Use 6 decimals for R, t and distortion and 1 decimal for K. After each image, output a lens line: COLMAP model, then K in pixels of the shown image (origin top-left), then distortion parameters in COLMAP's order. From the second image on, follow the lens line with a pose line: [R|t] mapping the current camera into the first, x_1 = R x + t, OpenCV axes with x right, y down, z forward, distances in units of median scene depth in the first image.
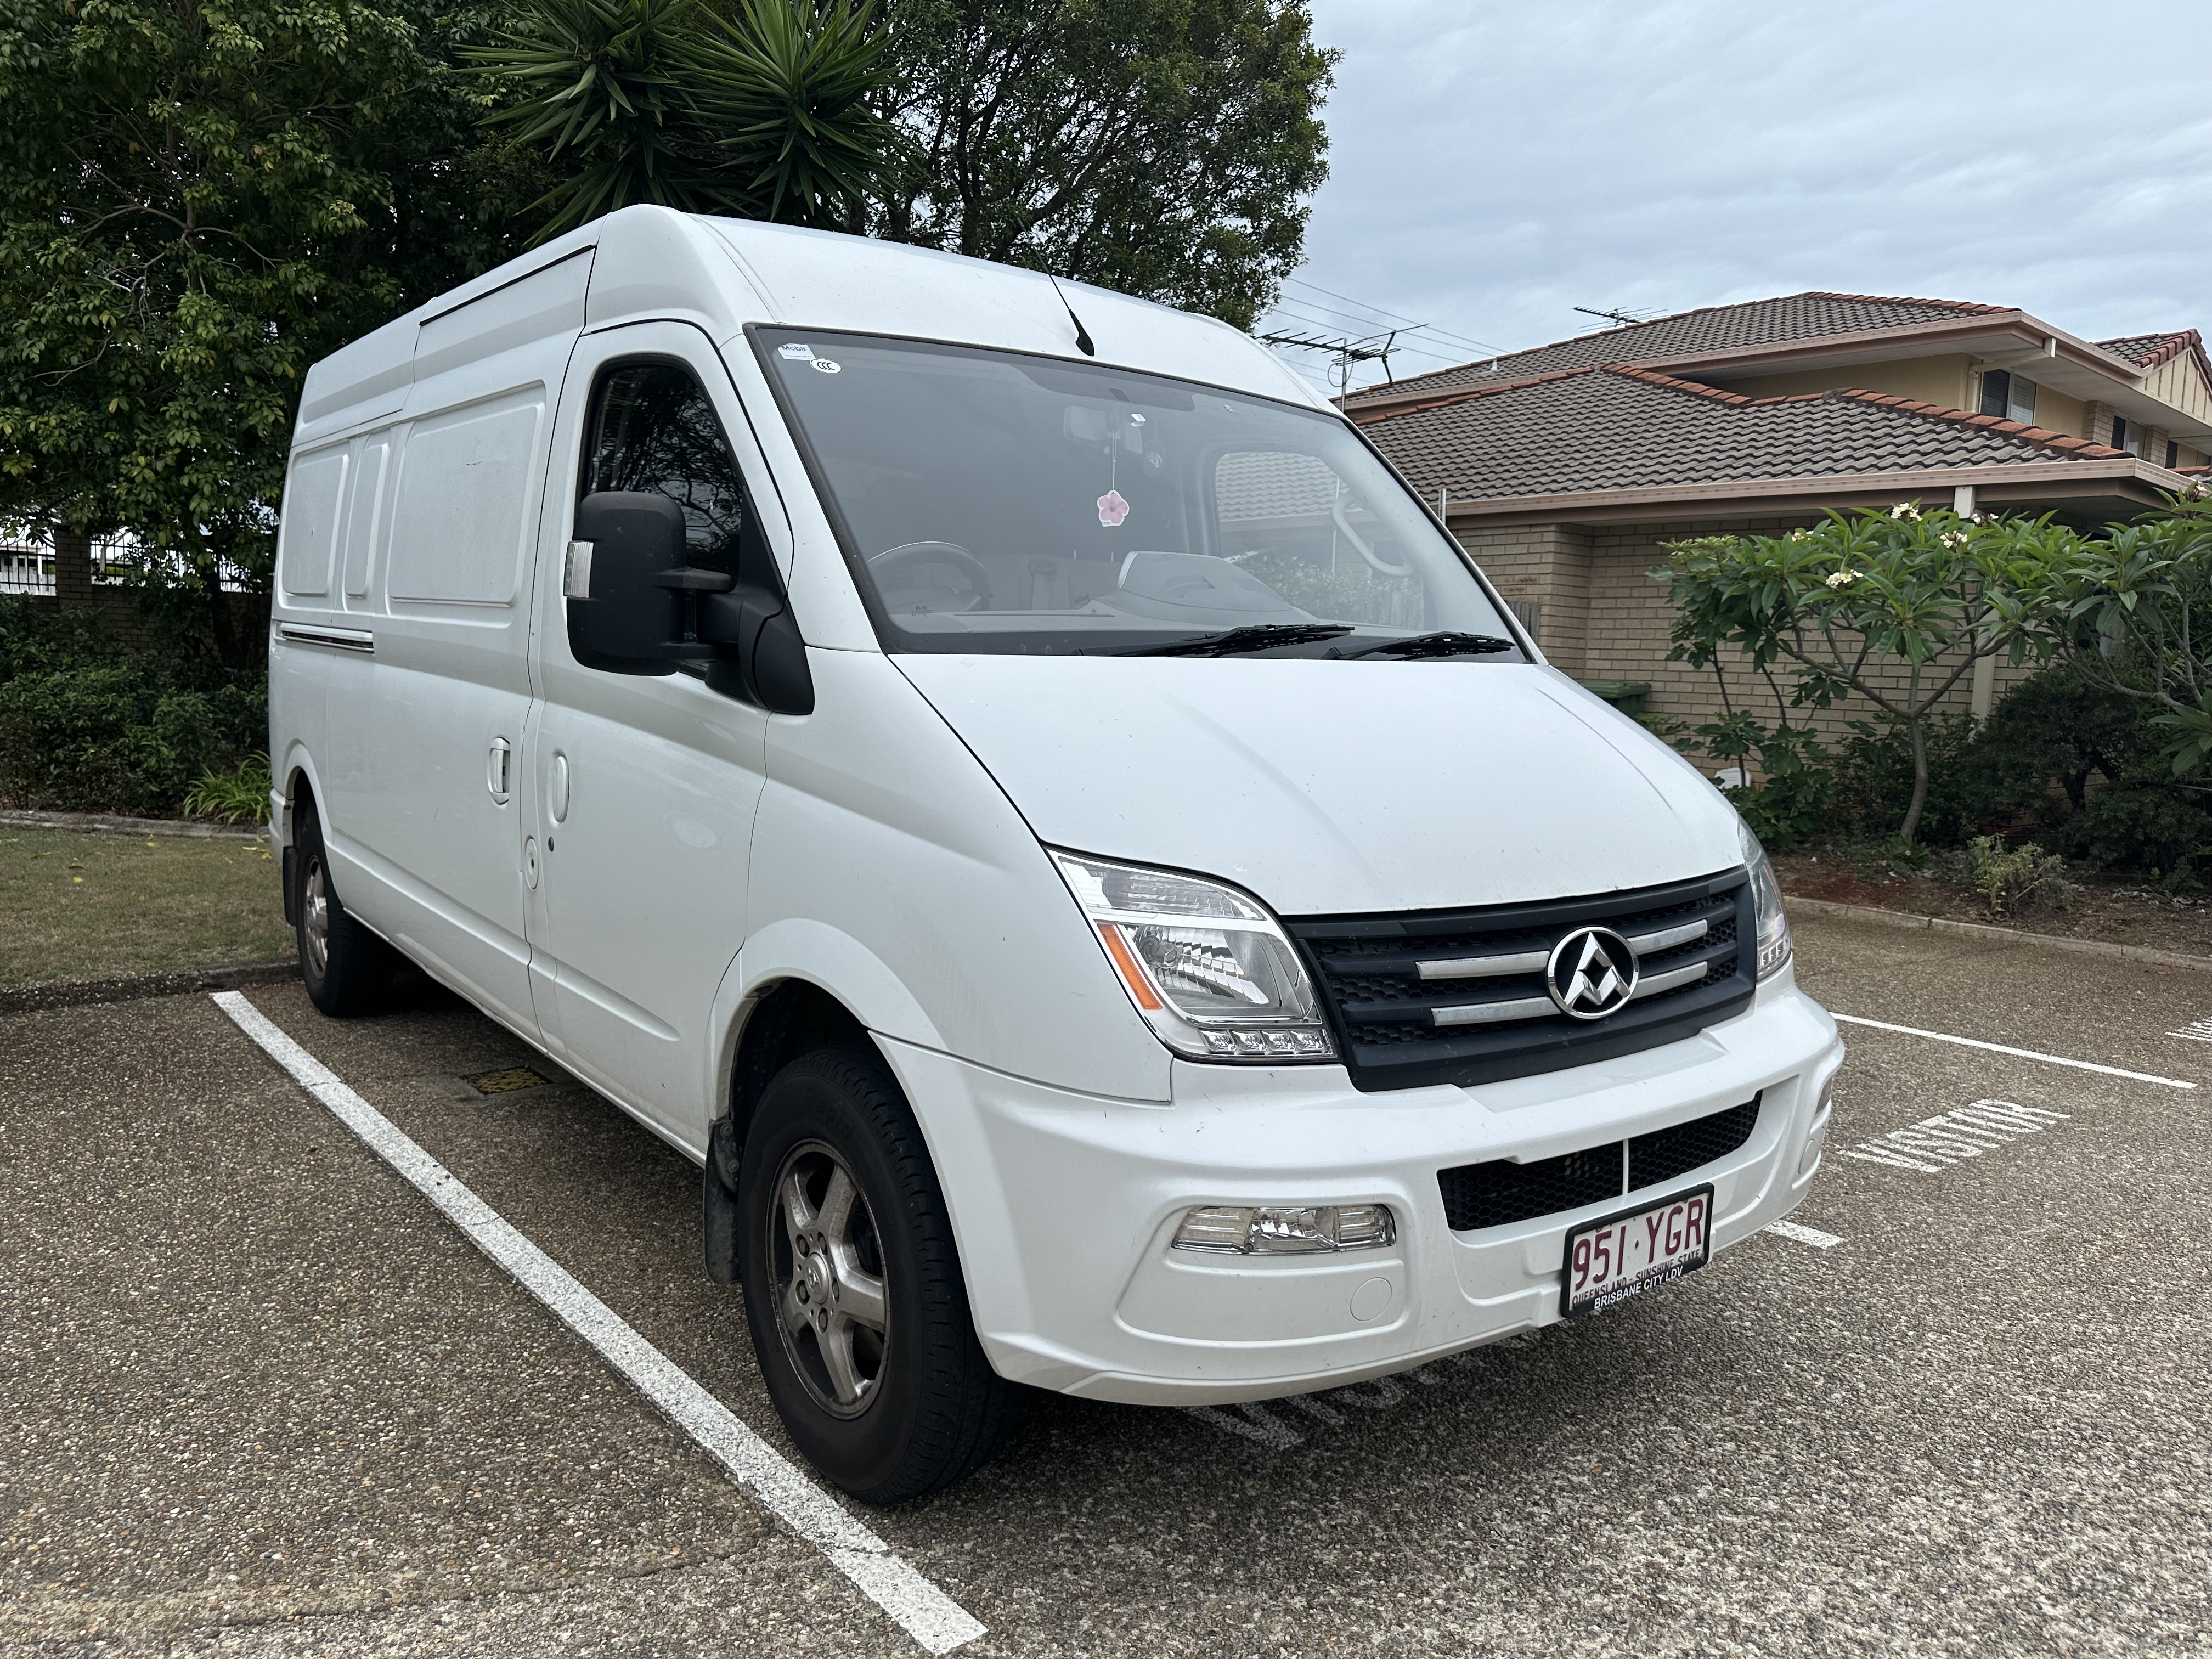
lens RADIAL K [[1552.0, 0, 1108.0], [0, 1552.0, 832.9], [0, 0, 1]] dist [-0.005360, -0.003768]
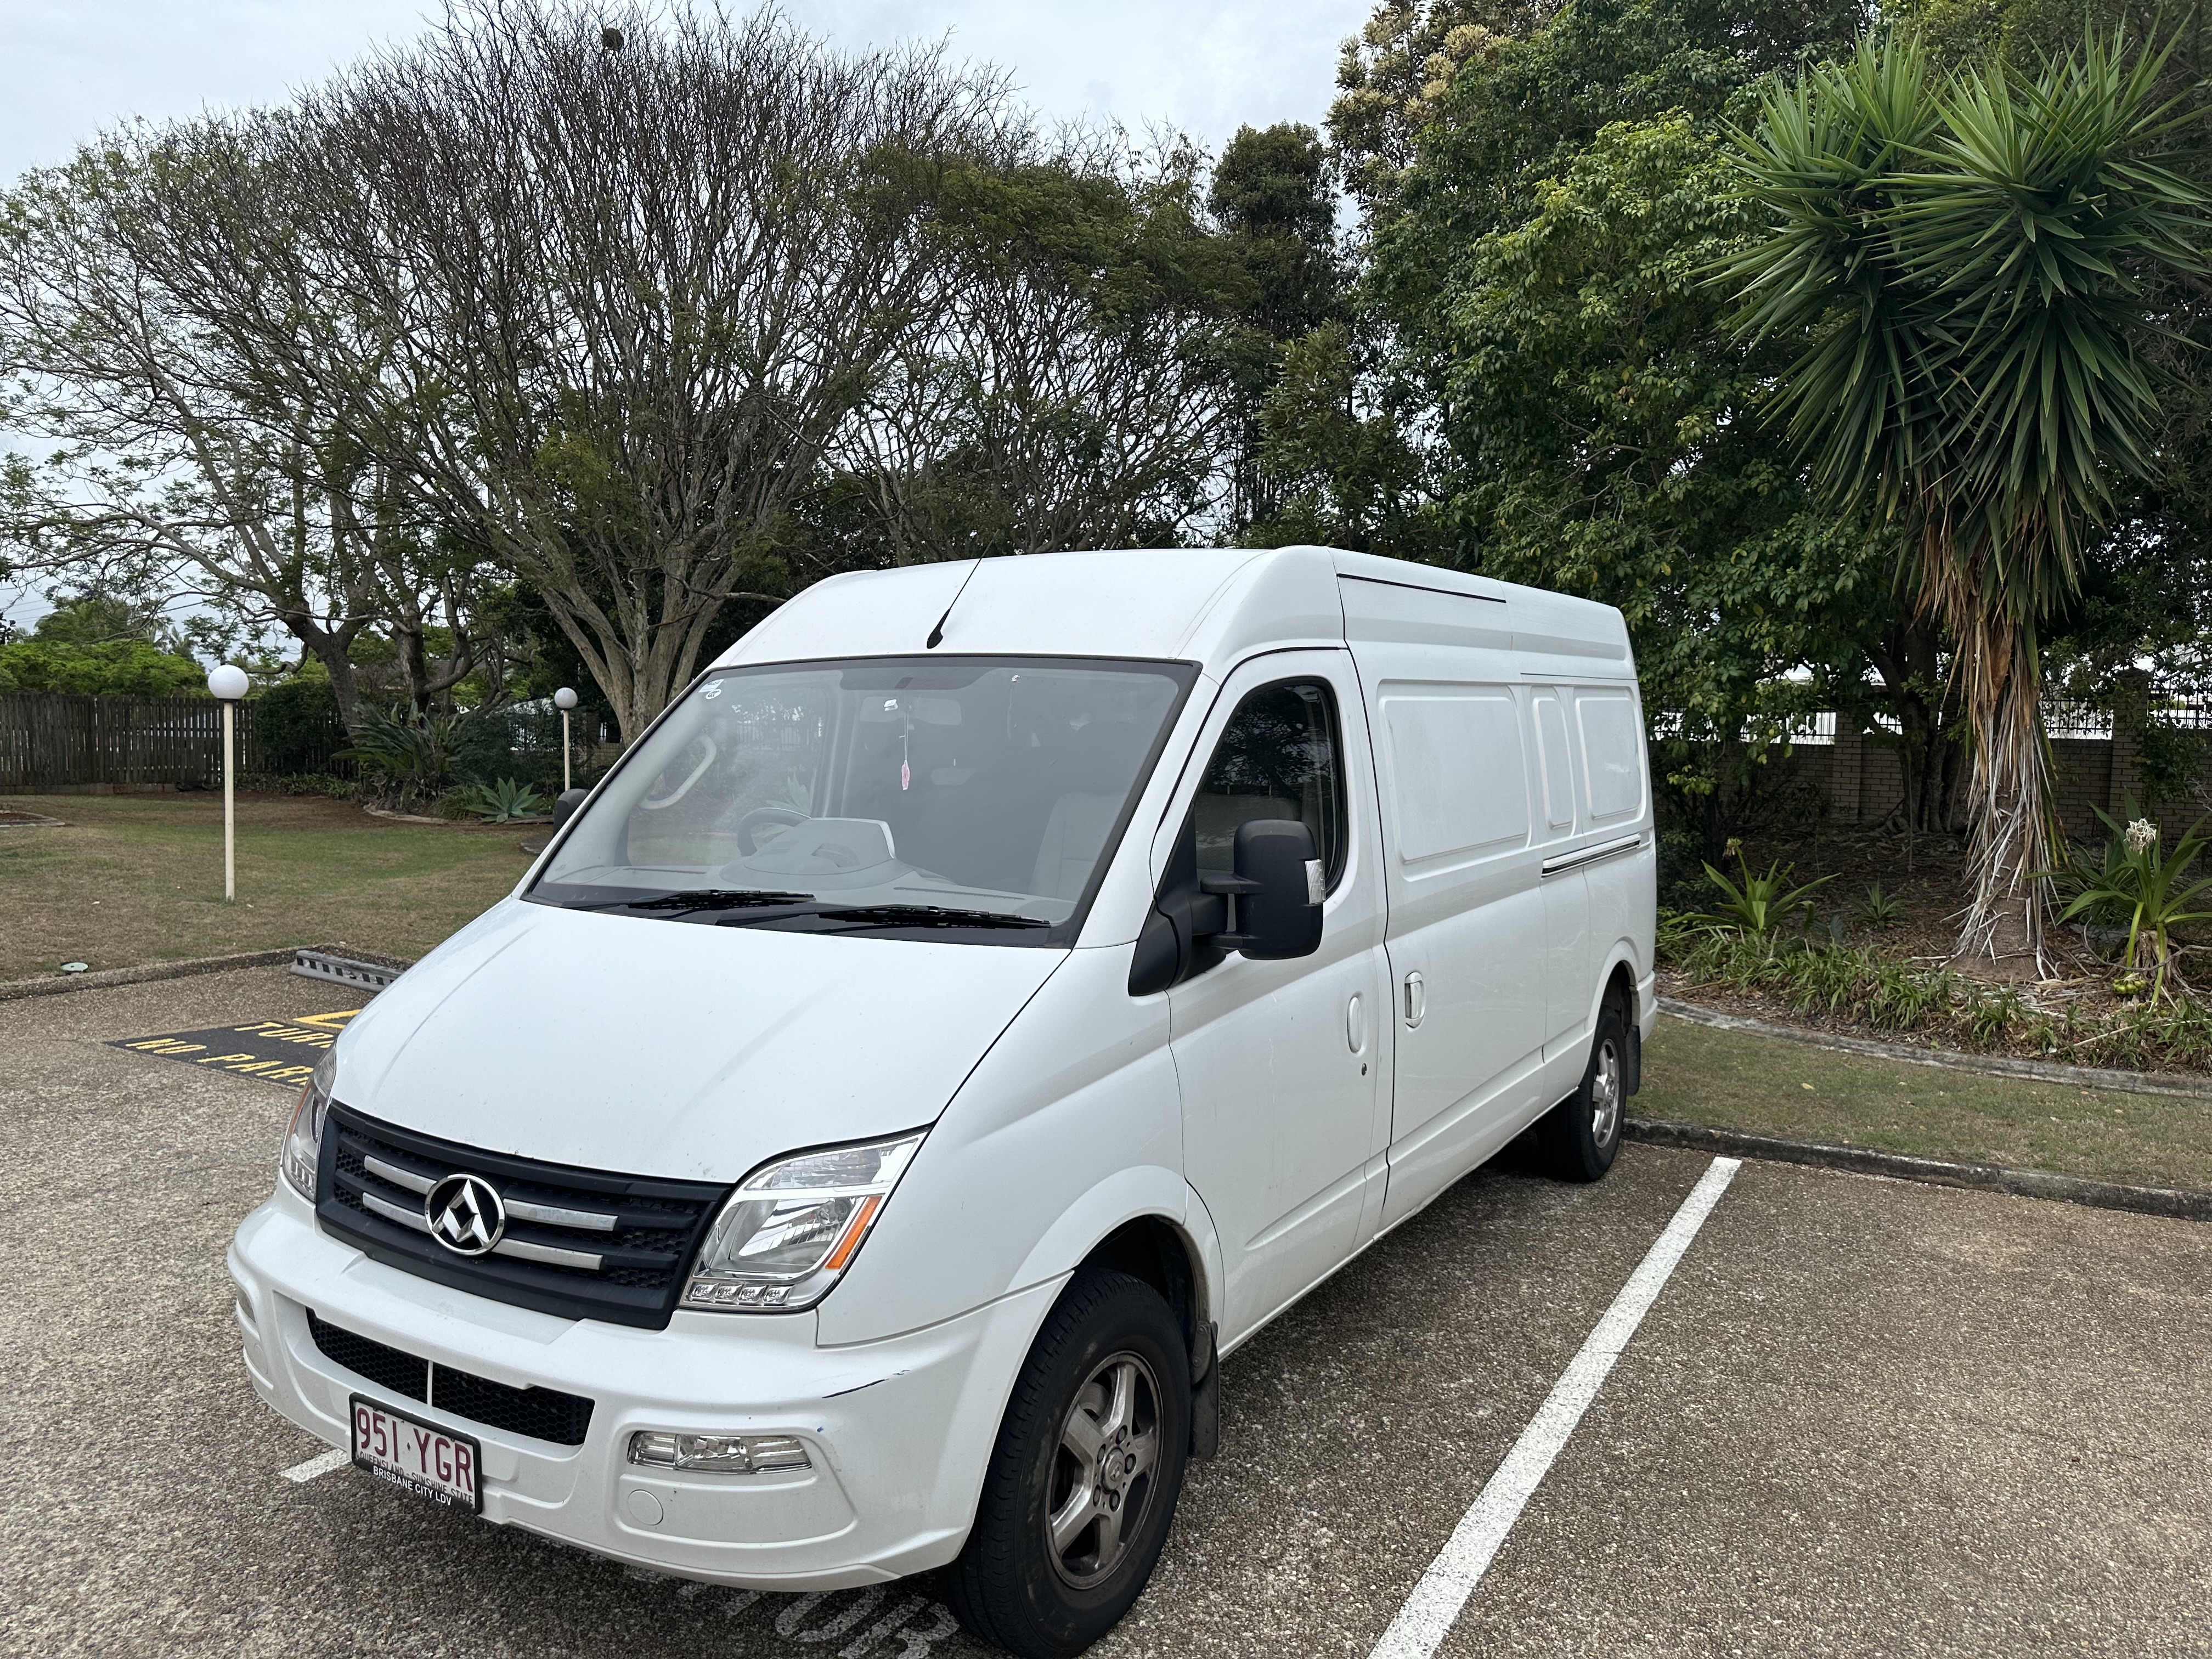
lens RADIAL K [[1552.0, 0, 1106.7], [0, 1552.0, 829.6], [0, 0, 1]] dist [-0.005360, -0.003768]
pose [[0.375079, 0.036503, -0.926274, 1.596860], [-0.110631, 0.993846, -0.005632, -0.252521], [0.920368, 0.104587, 0.376809, 0.979529]]
